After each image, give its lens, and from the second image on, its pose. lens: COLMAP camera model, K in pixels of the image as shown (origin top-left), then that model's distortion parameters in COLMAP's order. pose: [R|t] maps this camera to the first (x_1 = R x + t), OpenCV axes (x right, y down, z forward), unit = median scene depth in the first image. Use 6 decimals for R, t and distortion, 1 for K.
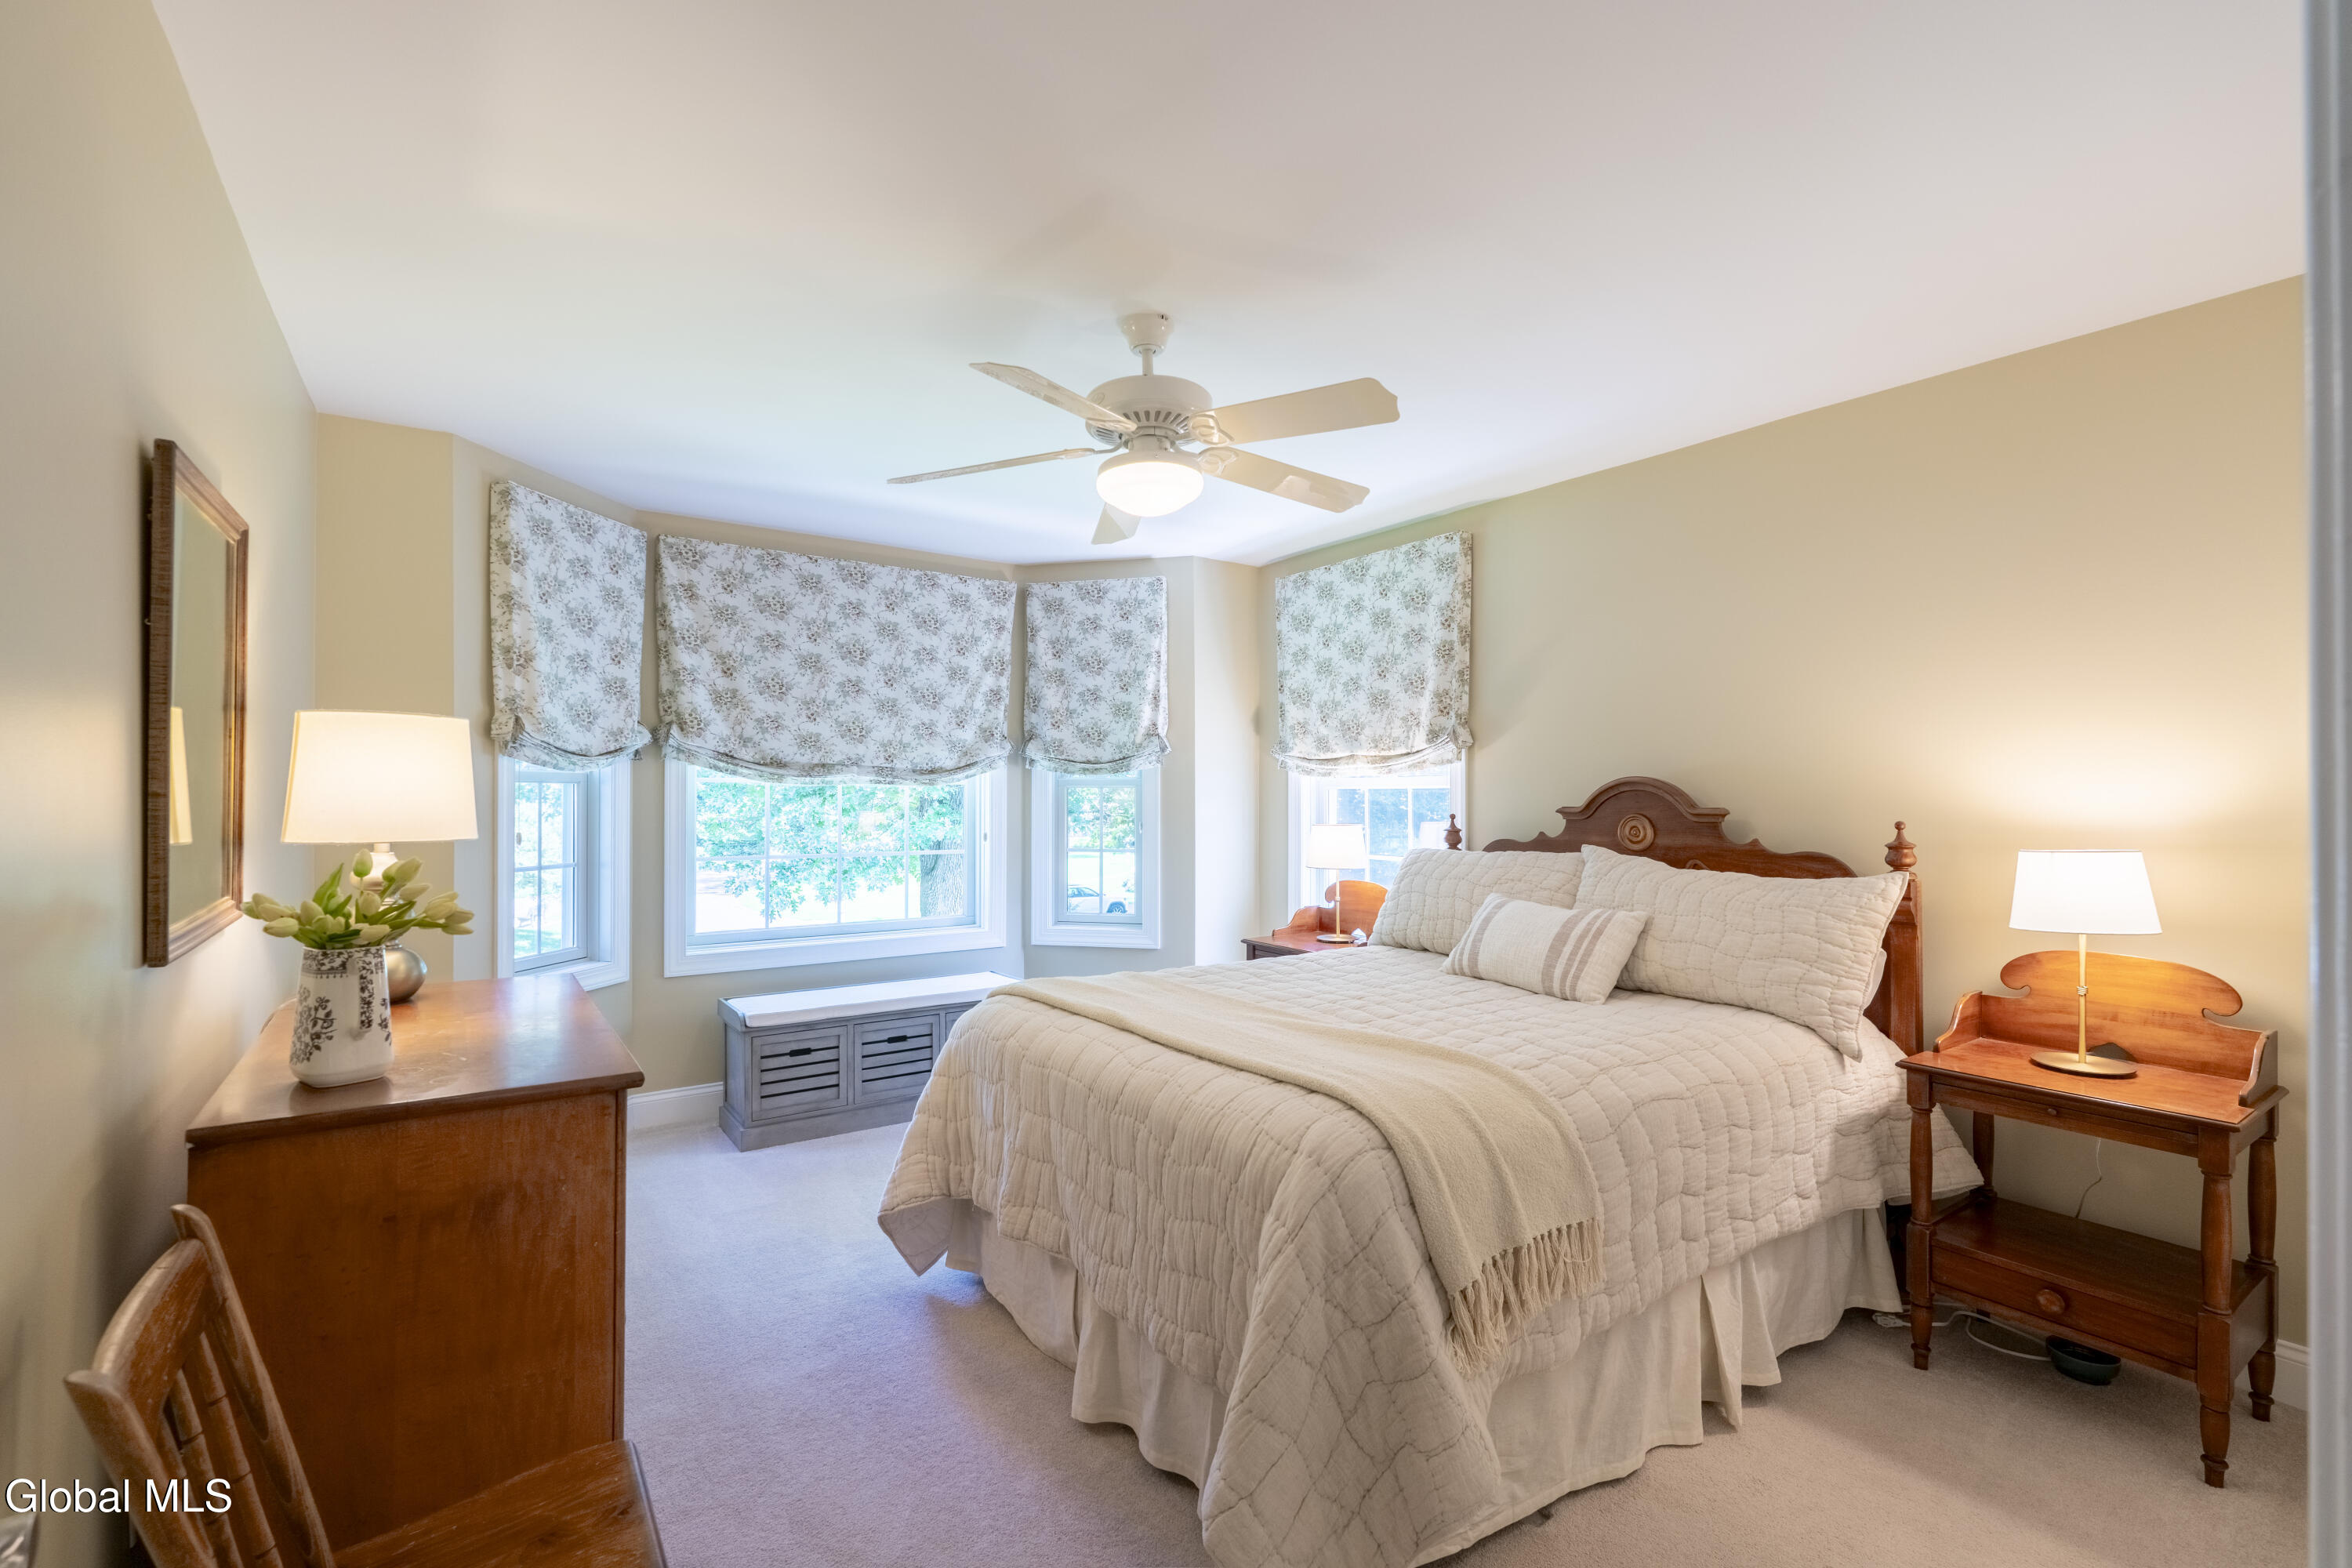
lens RADIAL K [[1048.7, 0, 1176.0], [0, 1048.7, 784.0], [0, 0, 1]] dist [-0.008175, 0.000809]
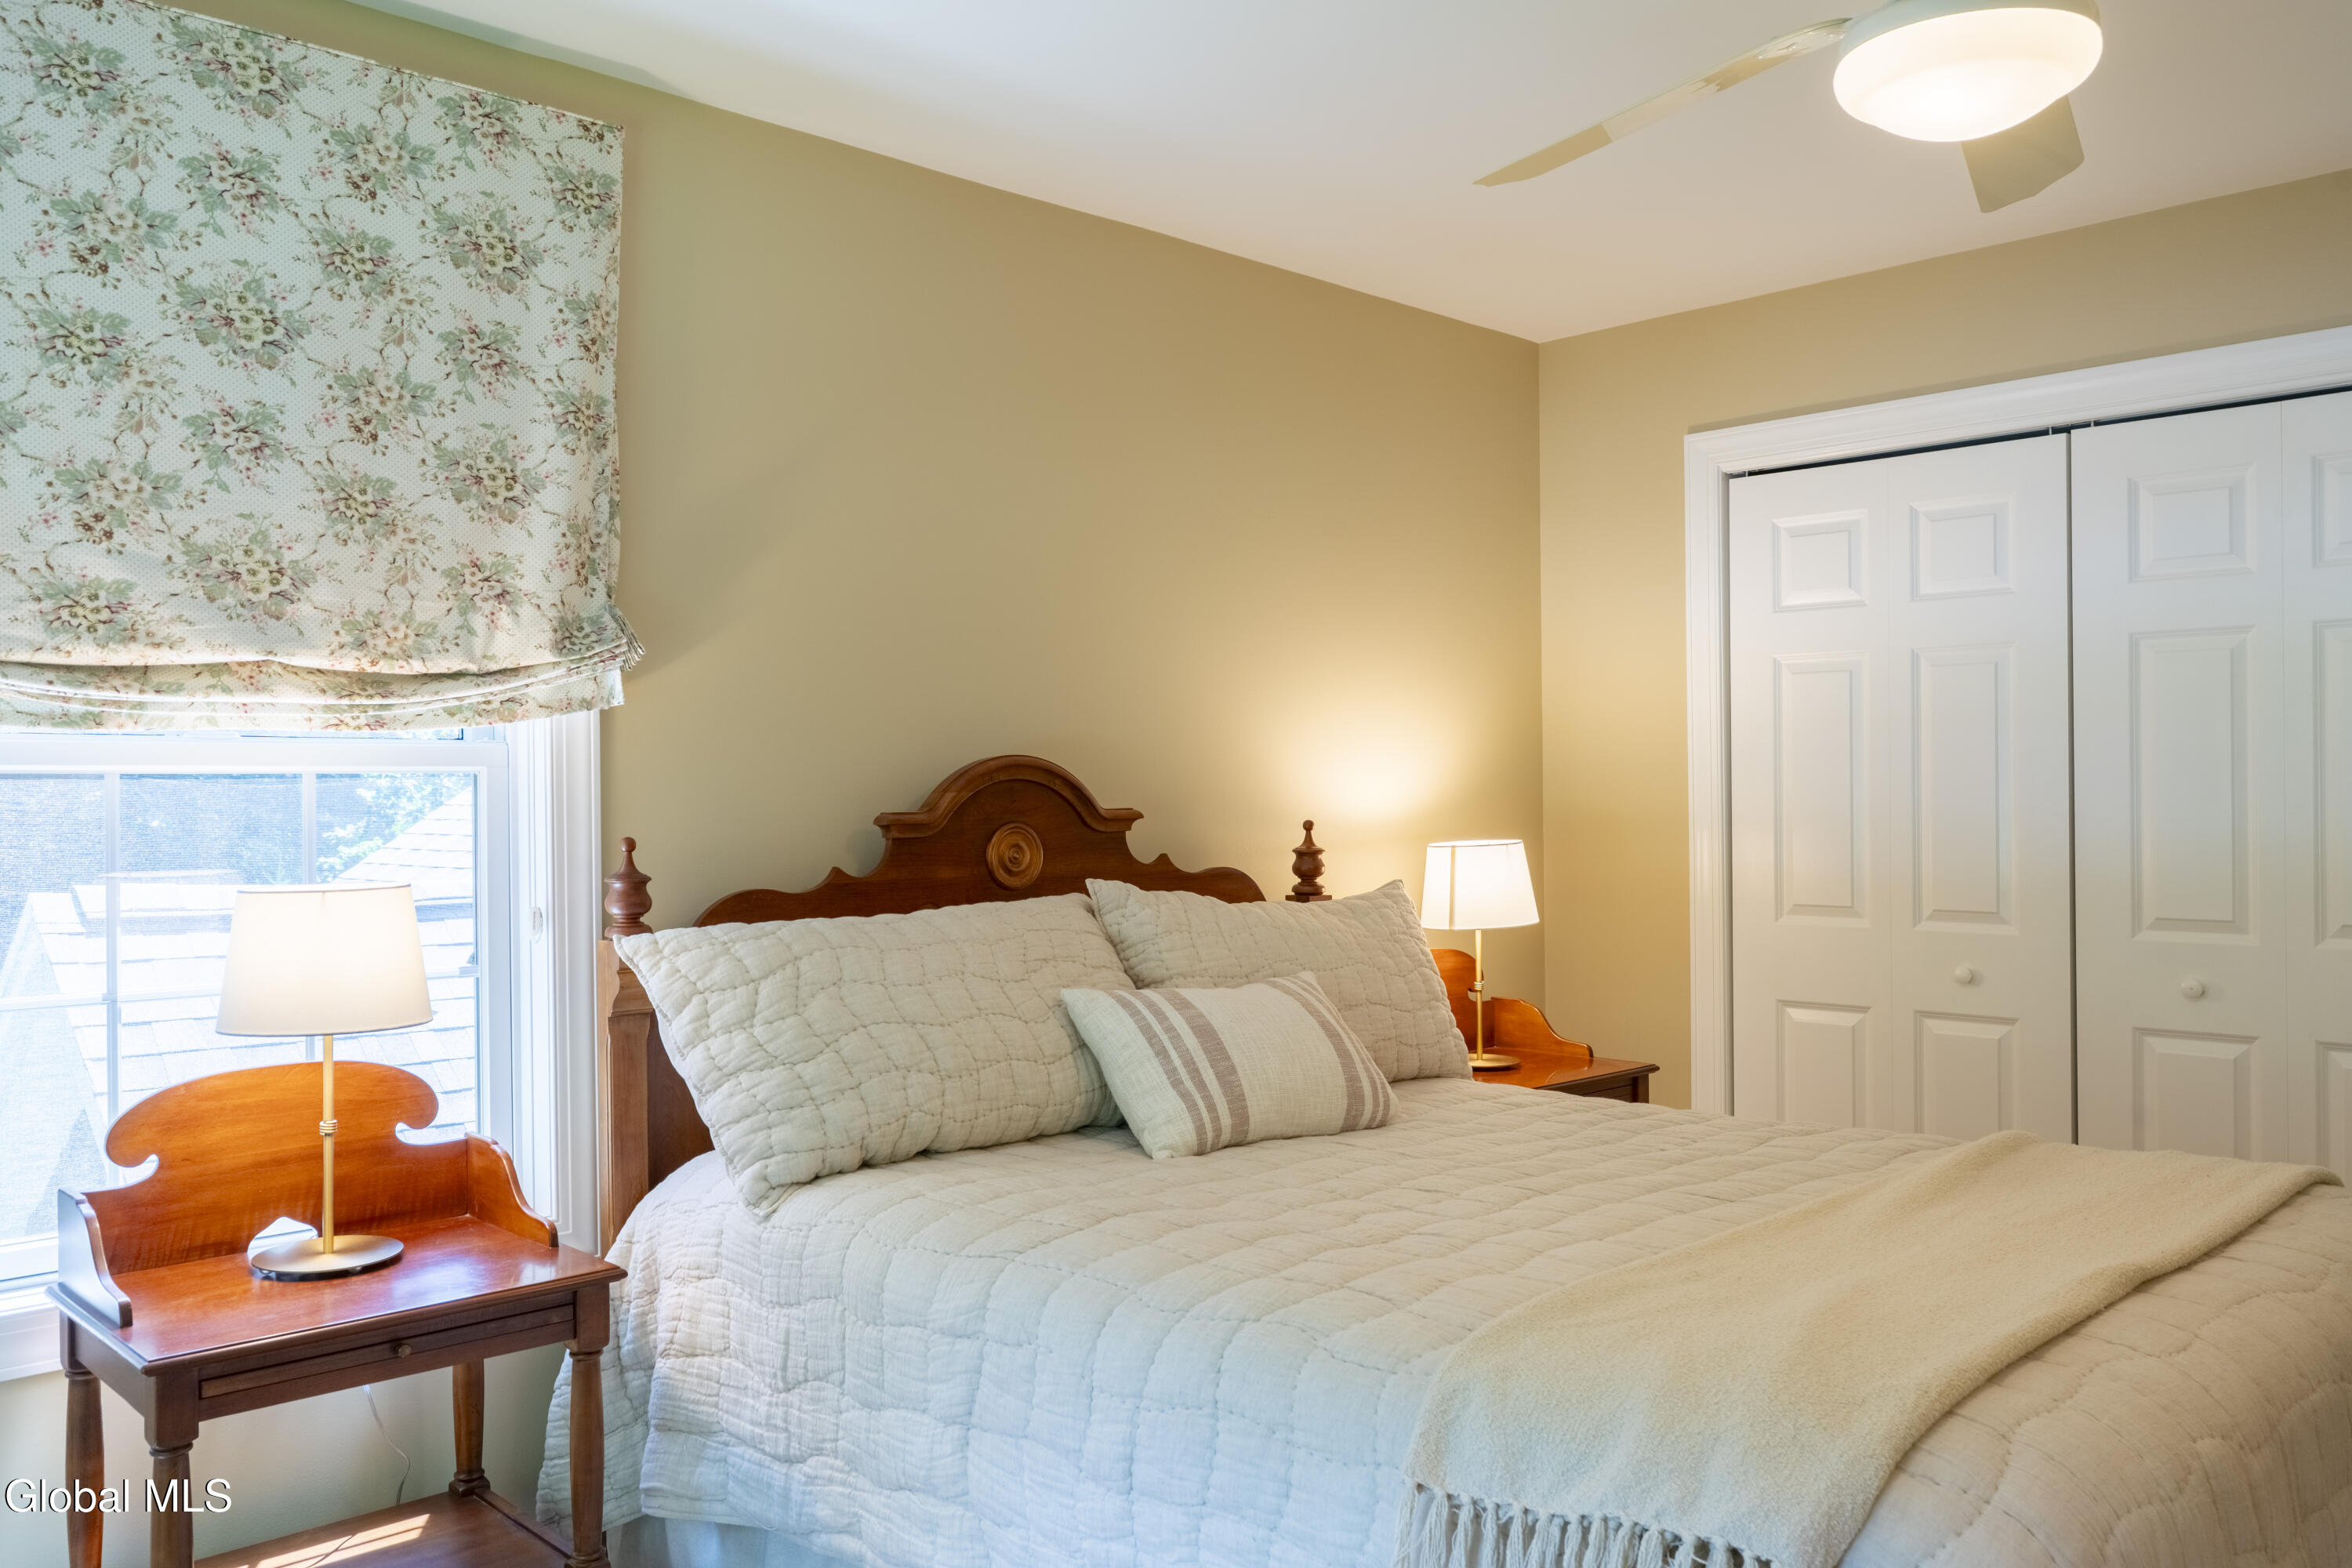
lens RADIAL K [[1822.8, 0, 1176.0], [0, 1822.8, 784.0], [0, 0, 1]] dist [-0.001883, -0.001239]
pose [[-0.168975, 0.007293, 0.985593, -0.434651], [-0.000615, 0.999972, -0.007505, 0.012573], [-0.985620, -0.001874, -0.168966, 0.884814]]
